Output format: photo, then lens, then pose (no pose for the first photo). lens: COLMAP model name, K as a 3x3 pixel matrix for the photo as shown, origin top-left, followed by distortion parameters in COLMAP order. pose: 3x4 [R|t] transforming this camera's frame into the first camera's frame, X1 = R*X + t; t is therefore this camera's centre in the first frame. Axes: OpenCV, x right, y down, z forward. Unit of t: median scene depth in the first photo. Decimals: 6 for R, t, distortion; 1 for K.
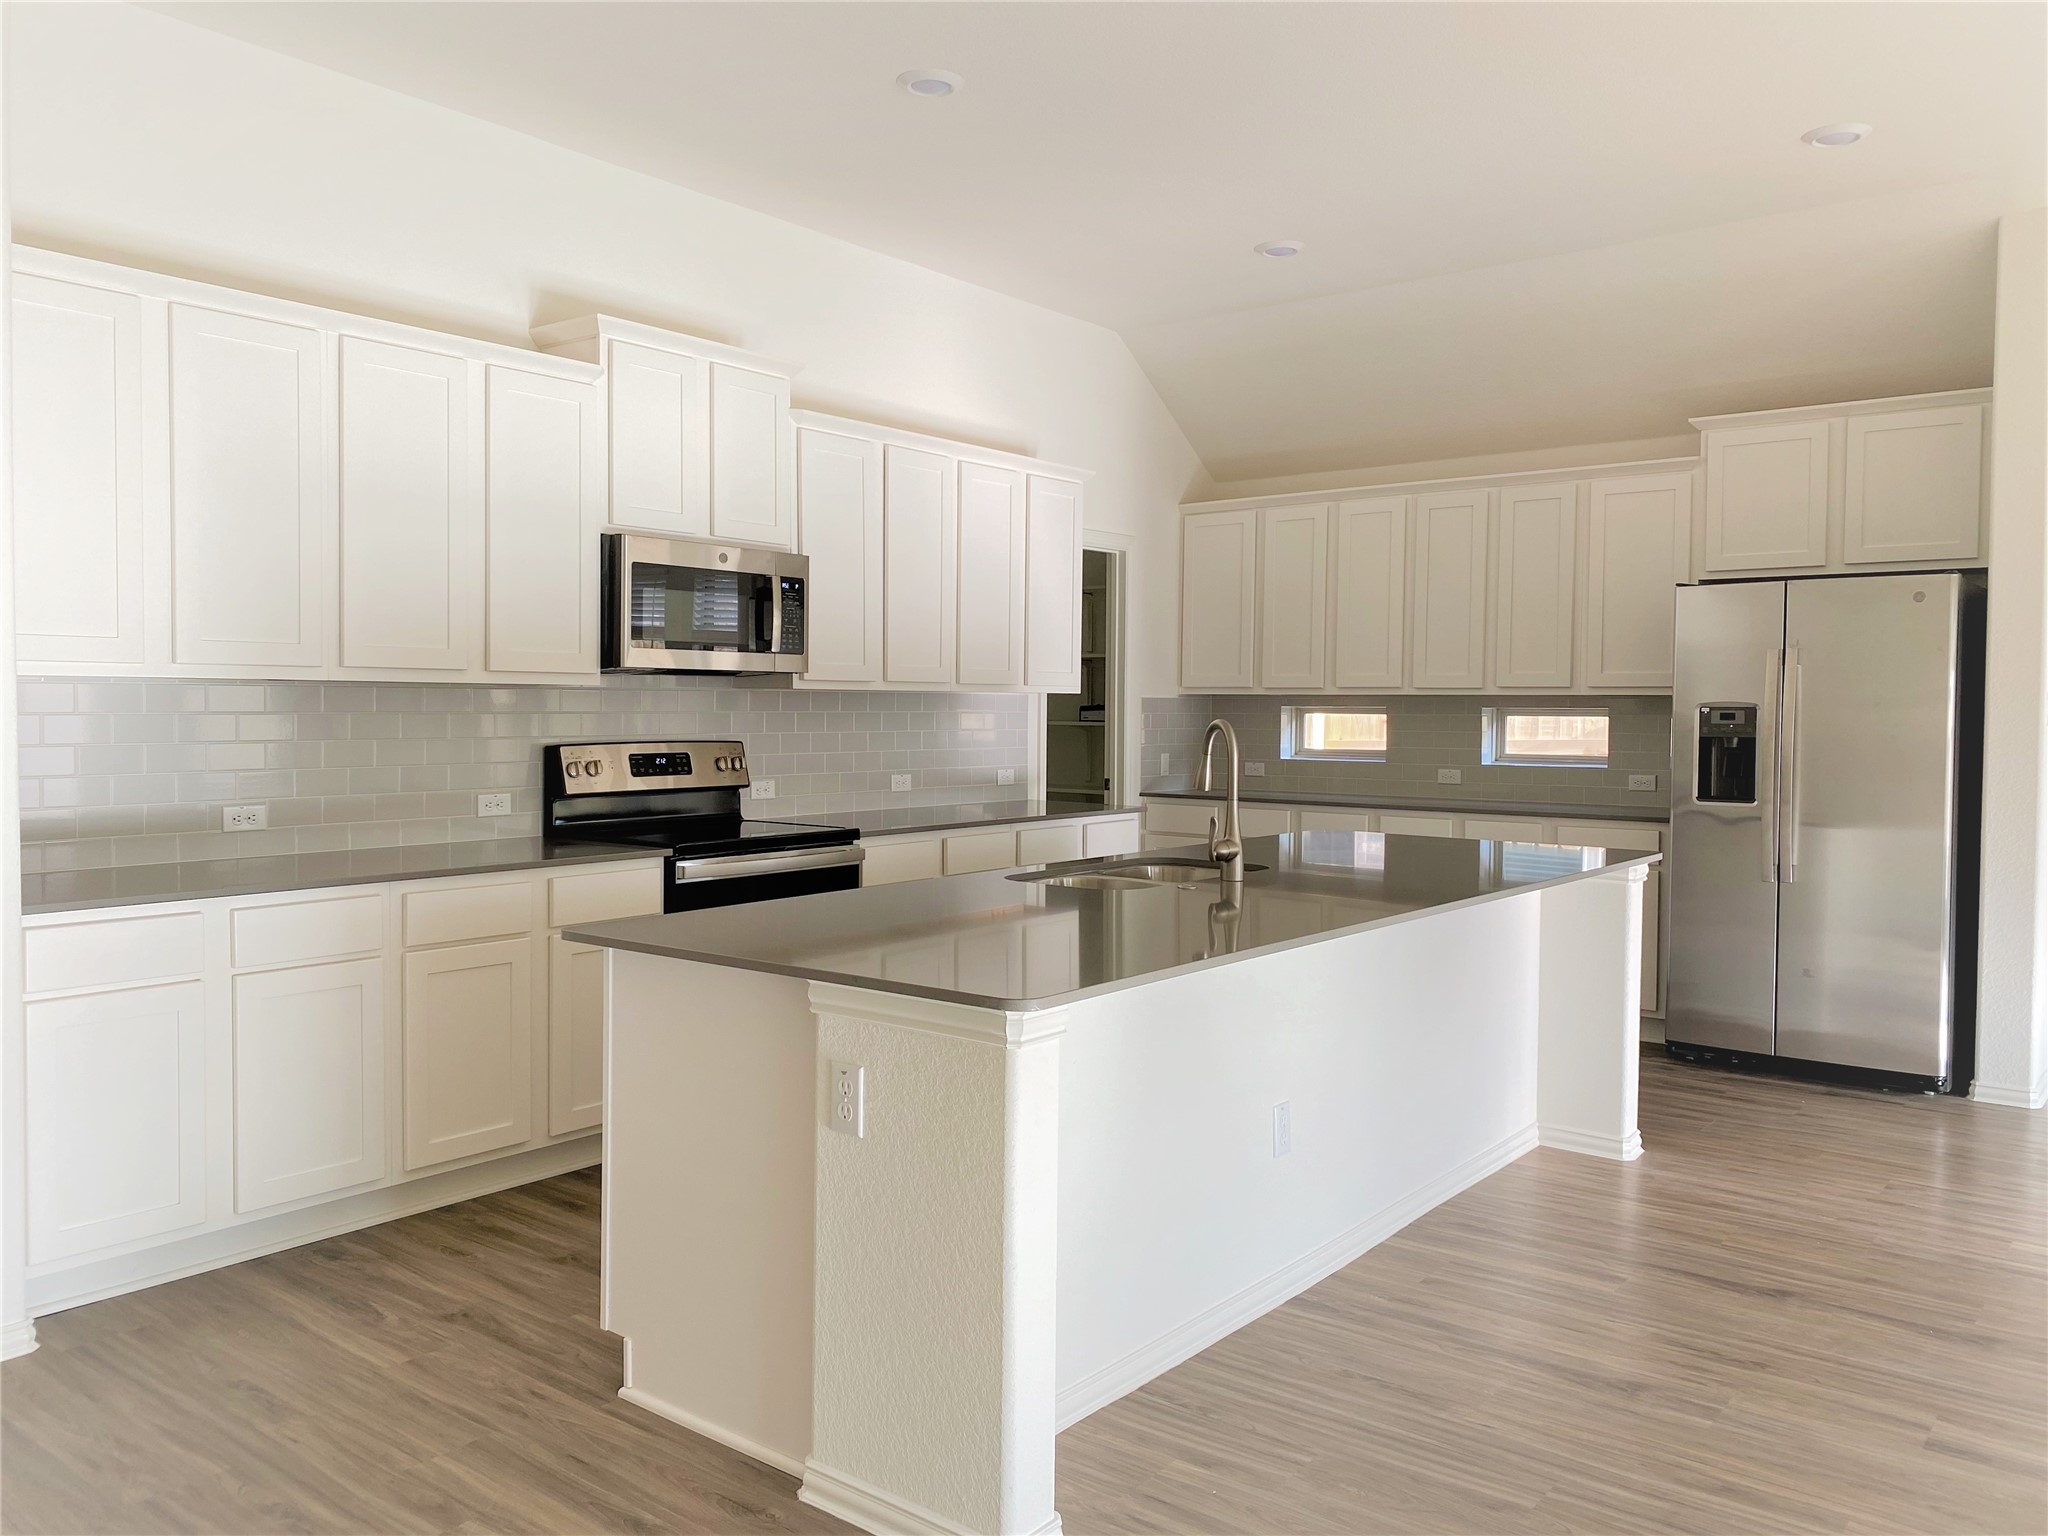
lens RADIAL K [[1568.2, 0, 1024.0], [0, 1568.2, 768.0], [0, 0, 1]] dist [0.093705, -0.004455]
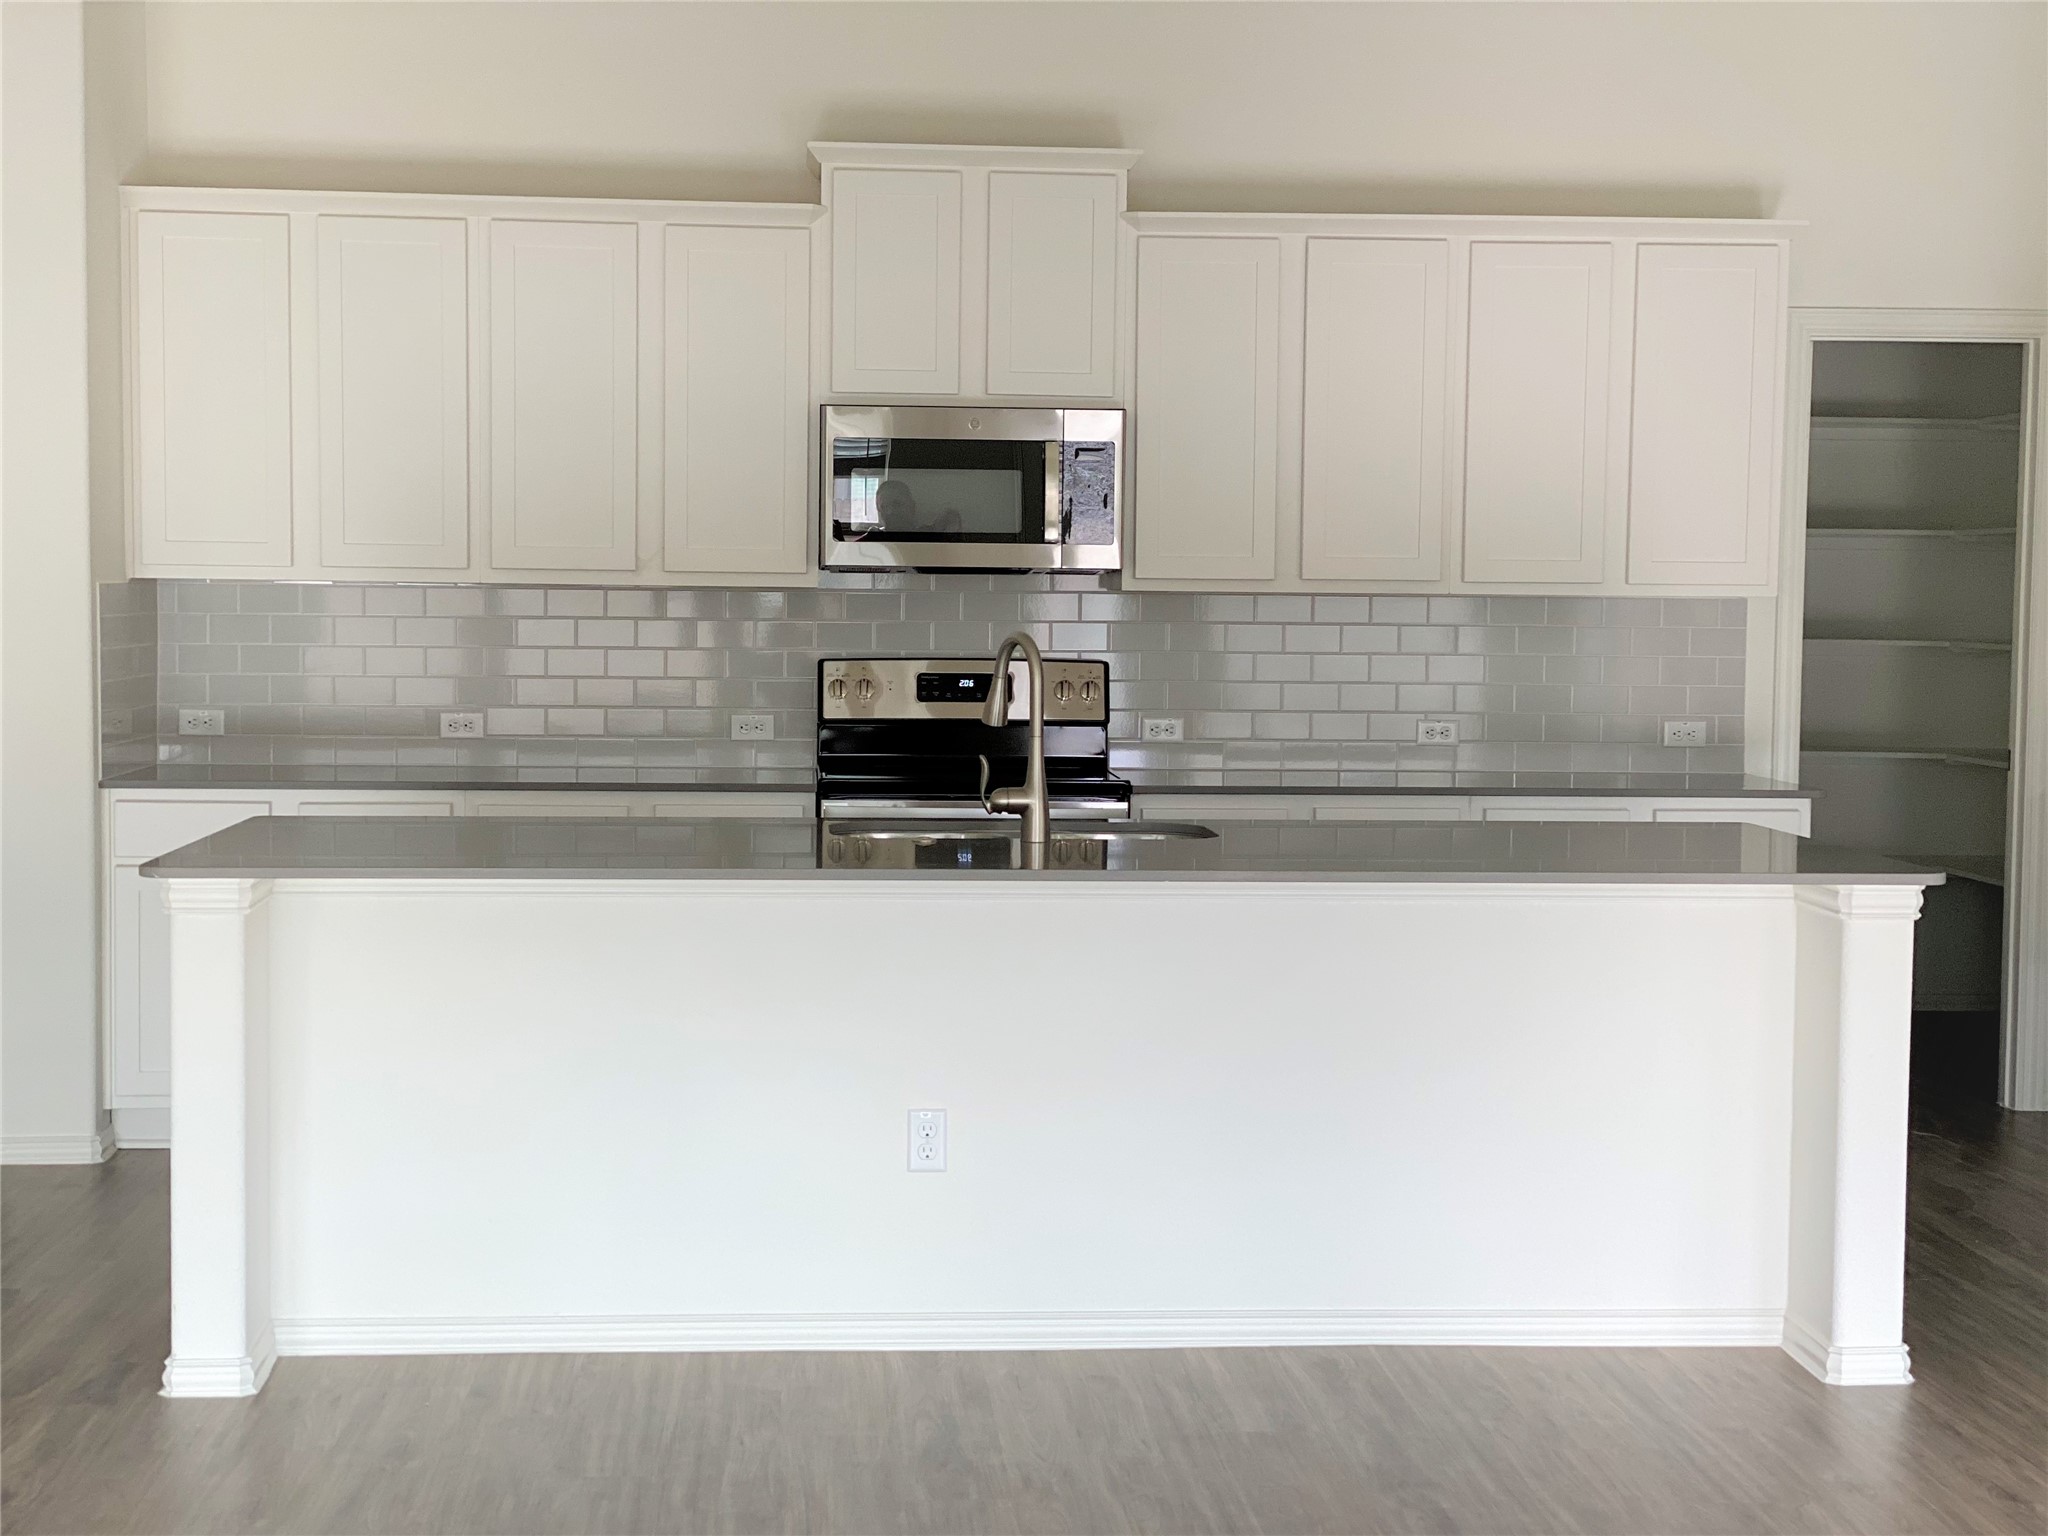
lens RADIAL K [[3055.3, 0, 1024.0], [0, 3055.3, 768.0], [0, 0, 1]] dist [-0.024095, 0.008402]
pose [[0.662276, 0.040487, -0.748166, 0.946993], [-0.036396, 0.999099, 0.021849, 0.003464], [0.748376, 0.012760, 0.663152, 0.016610]]
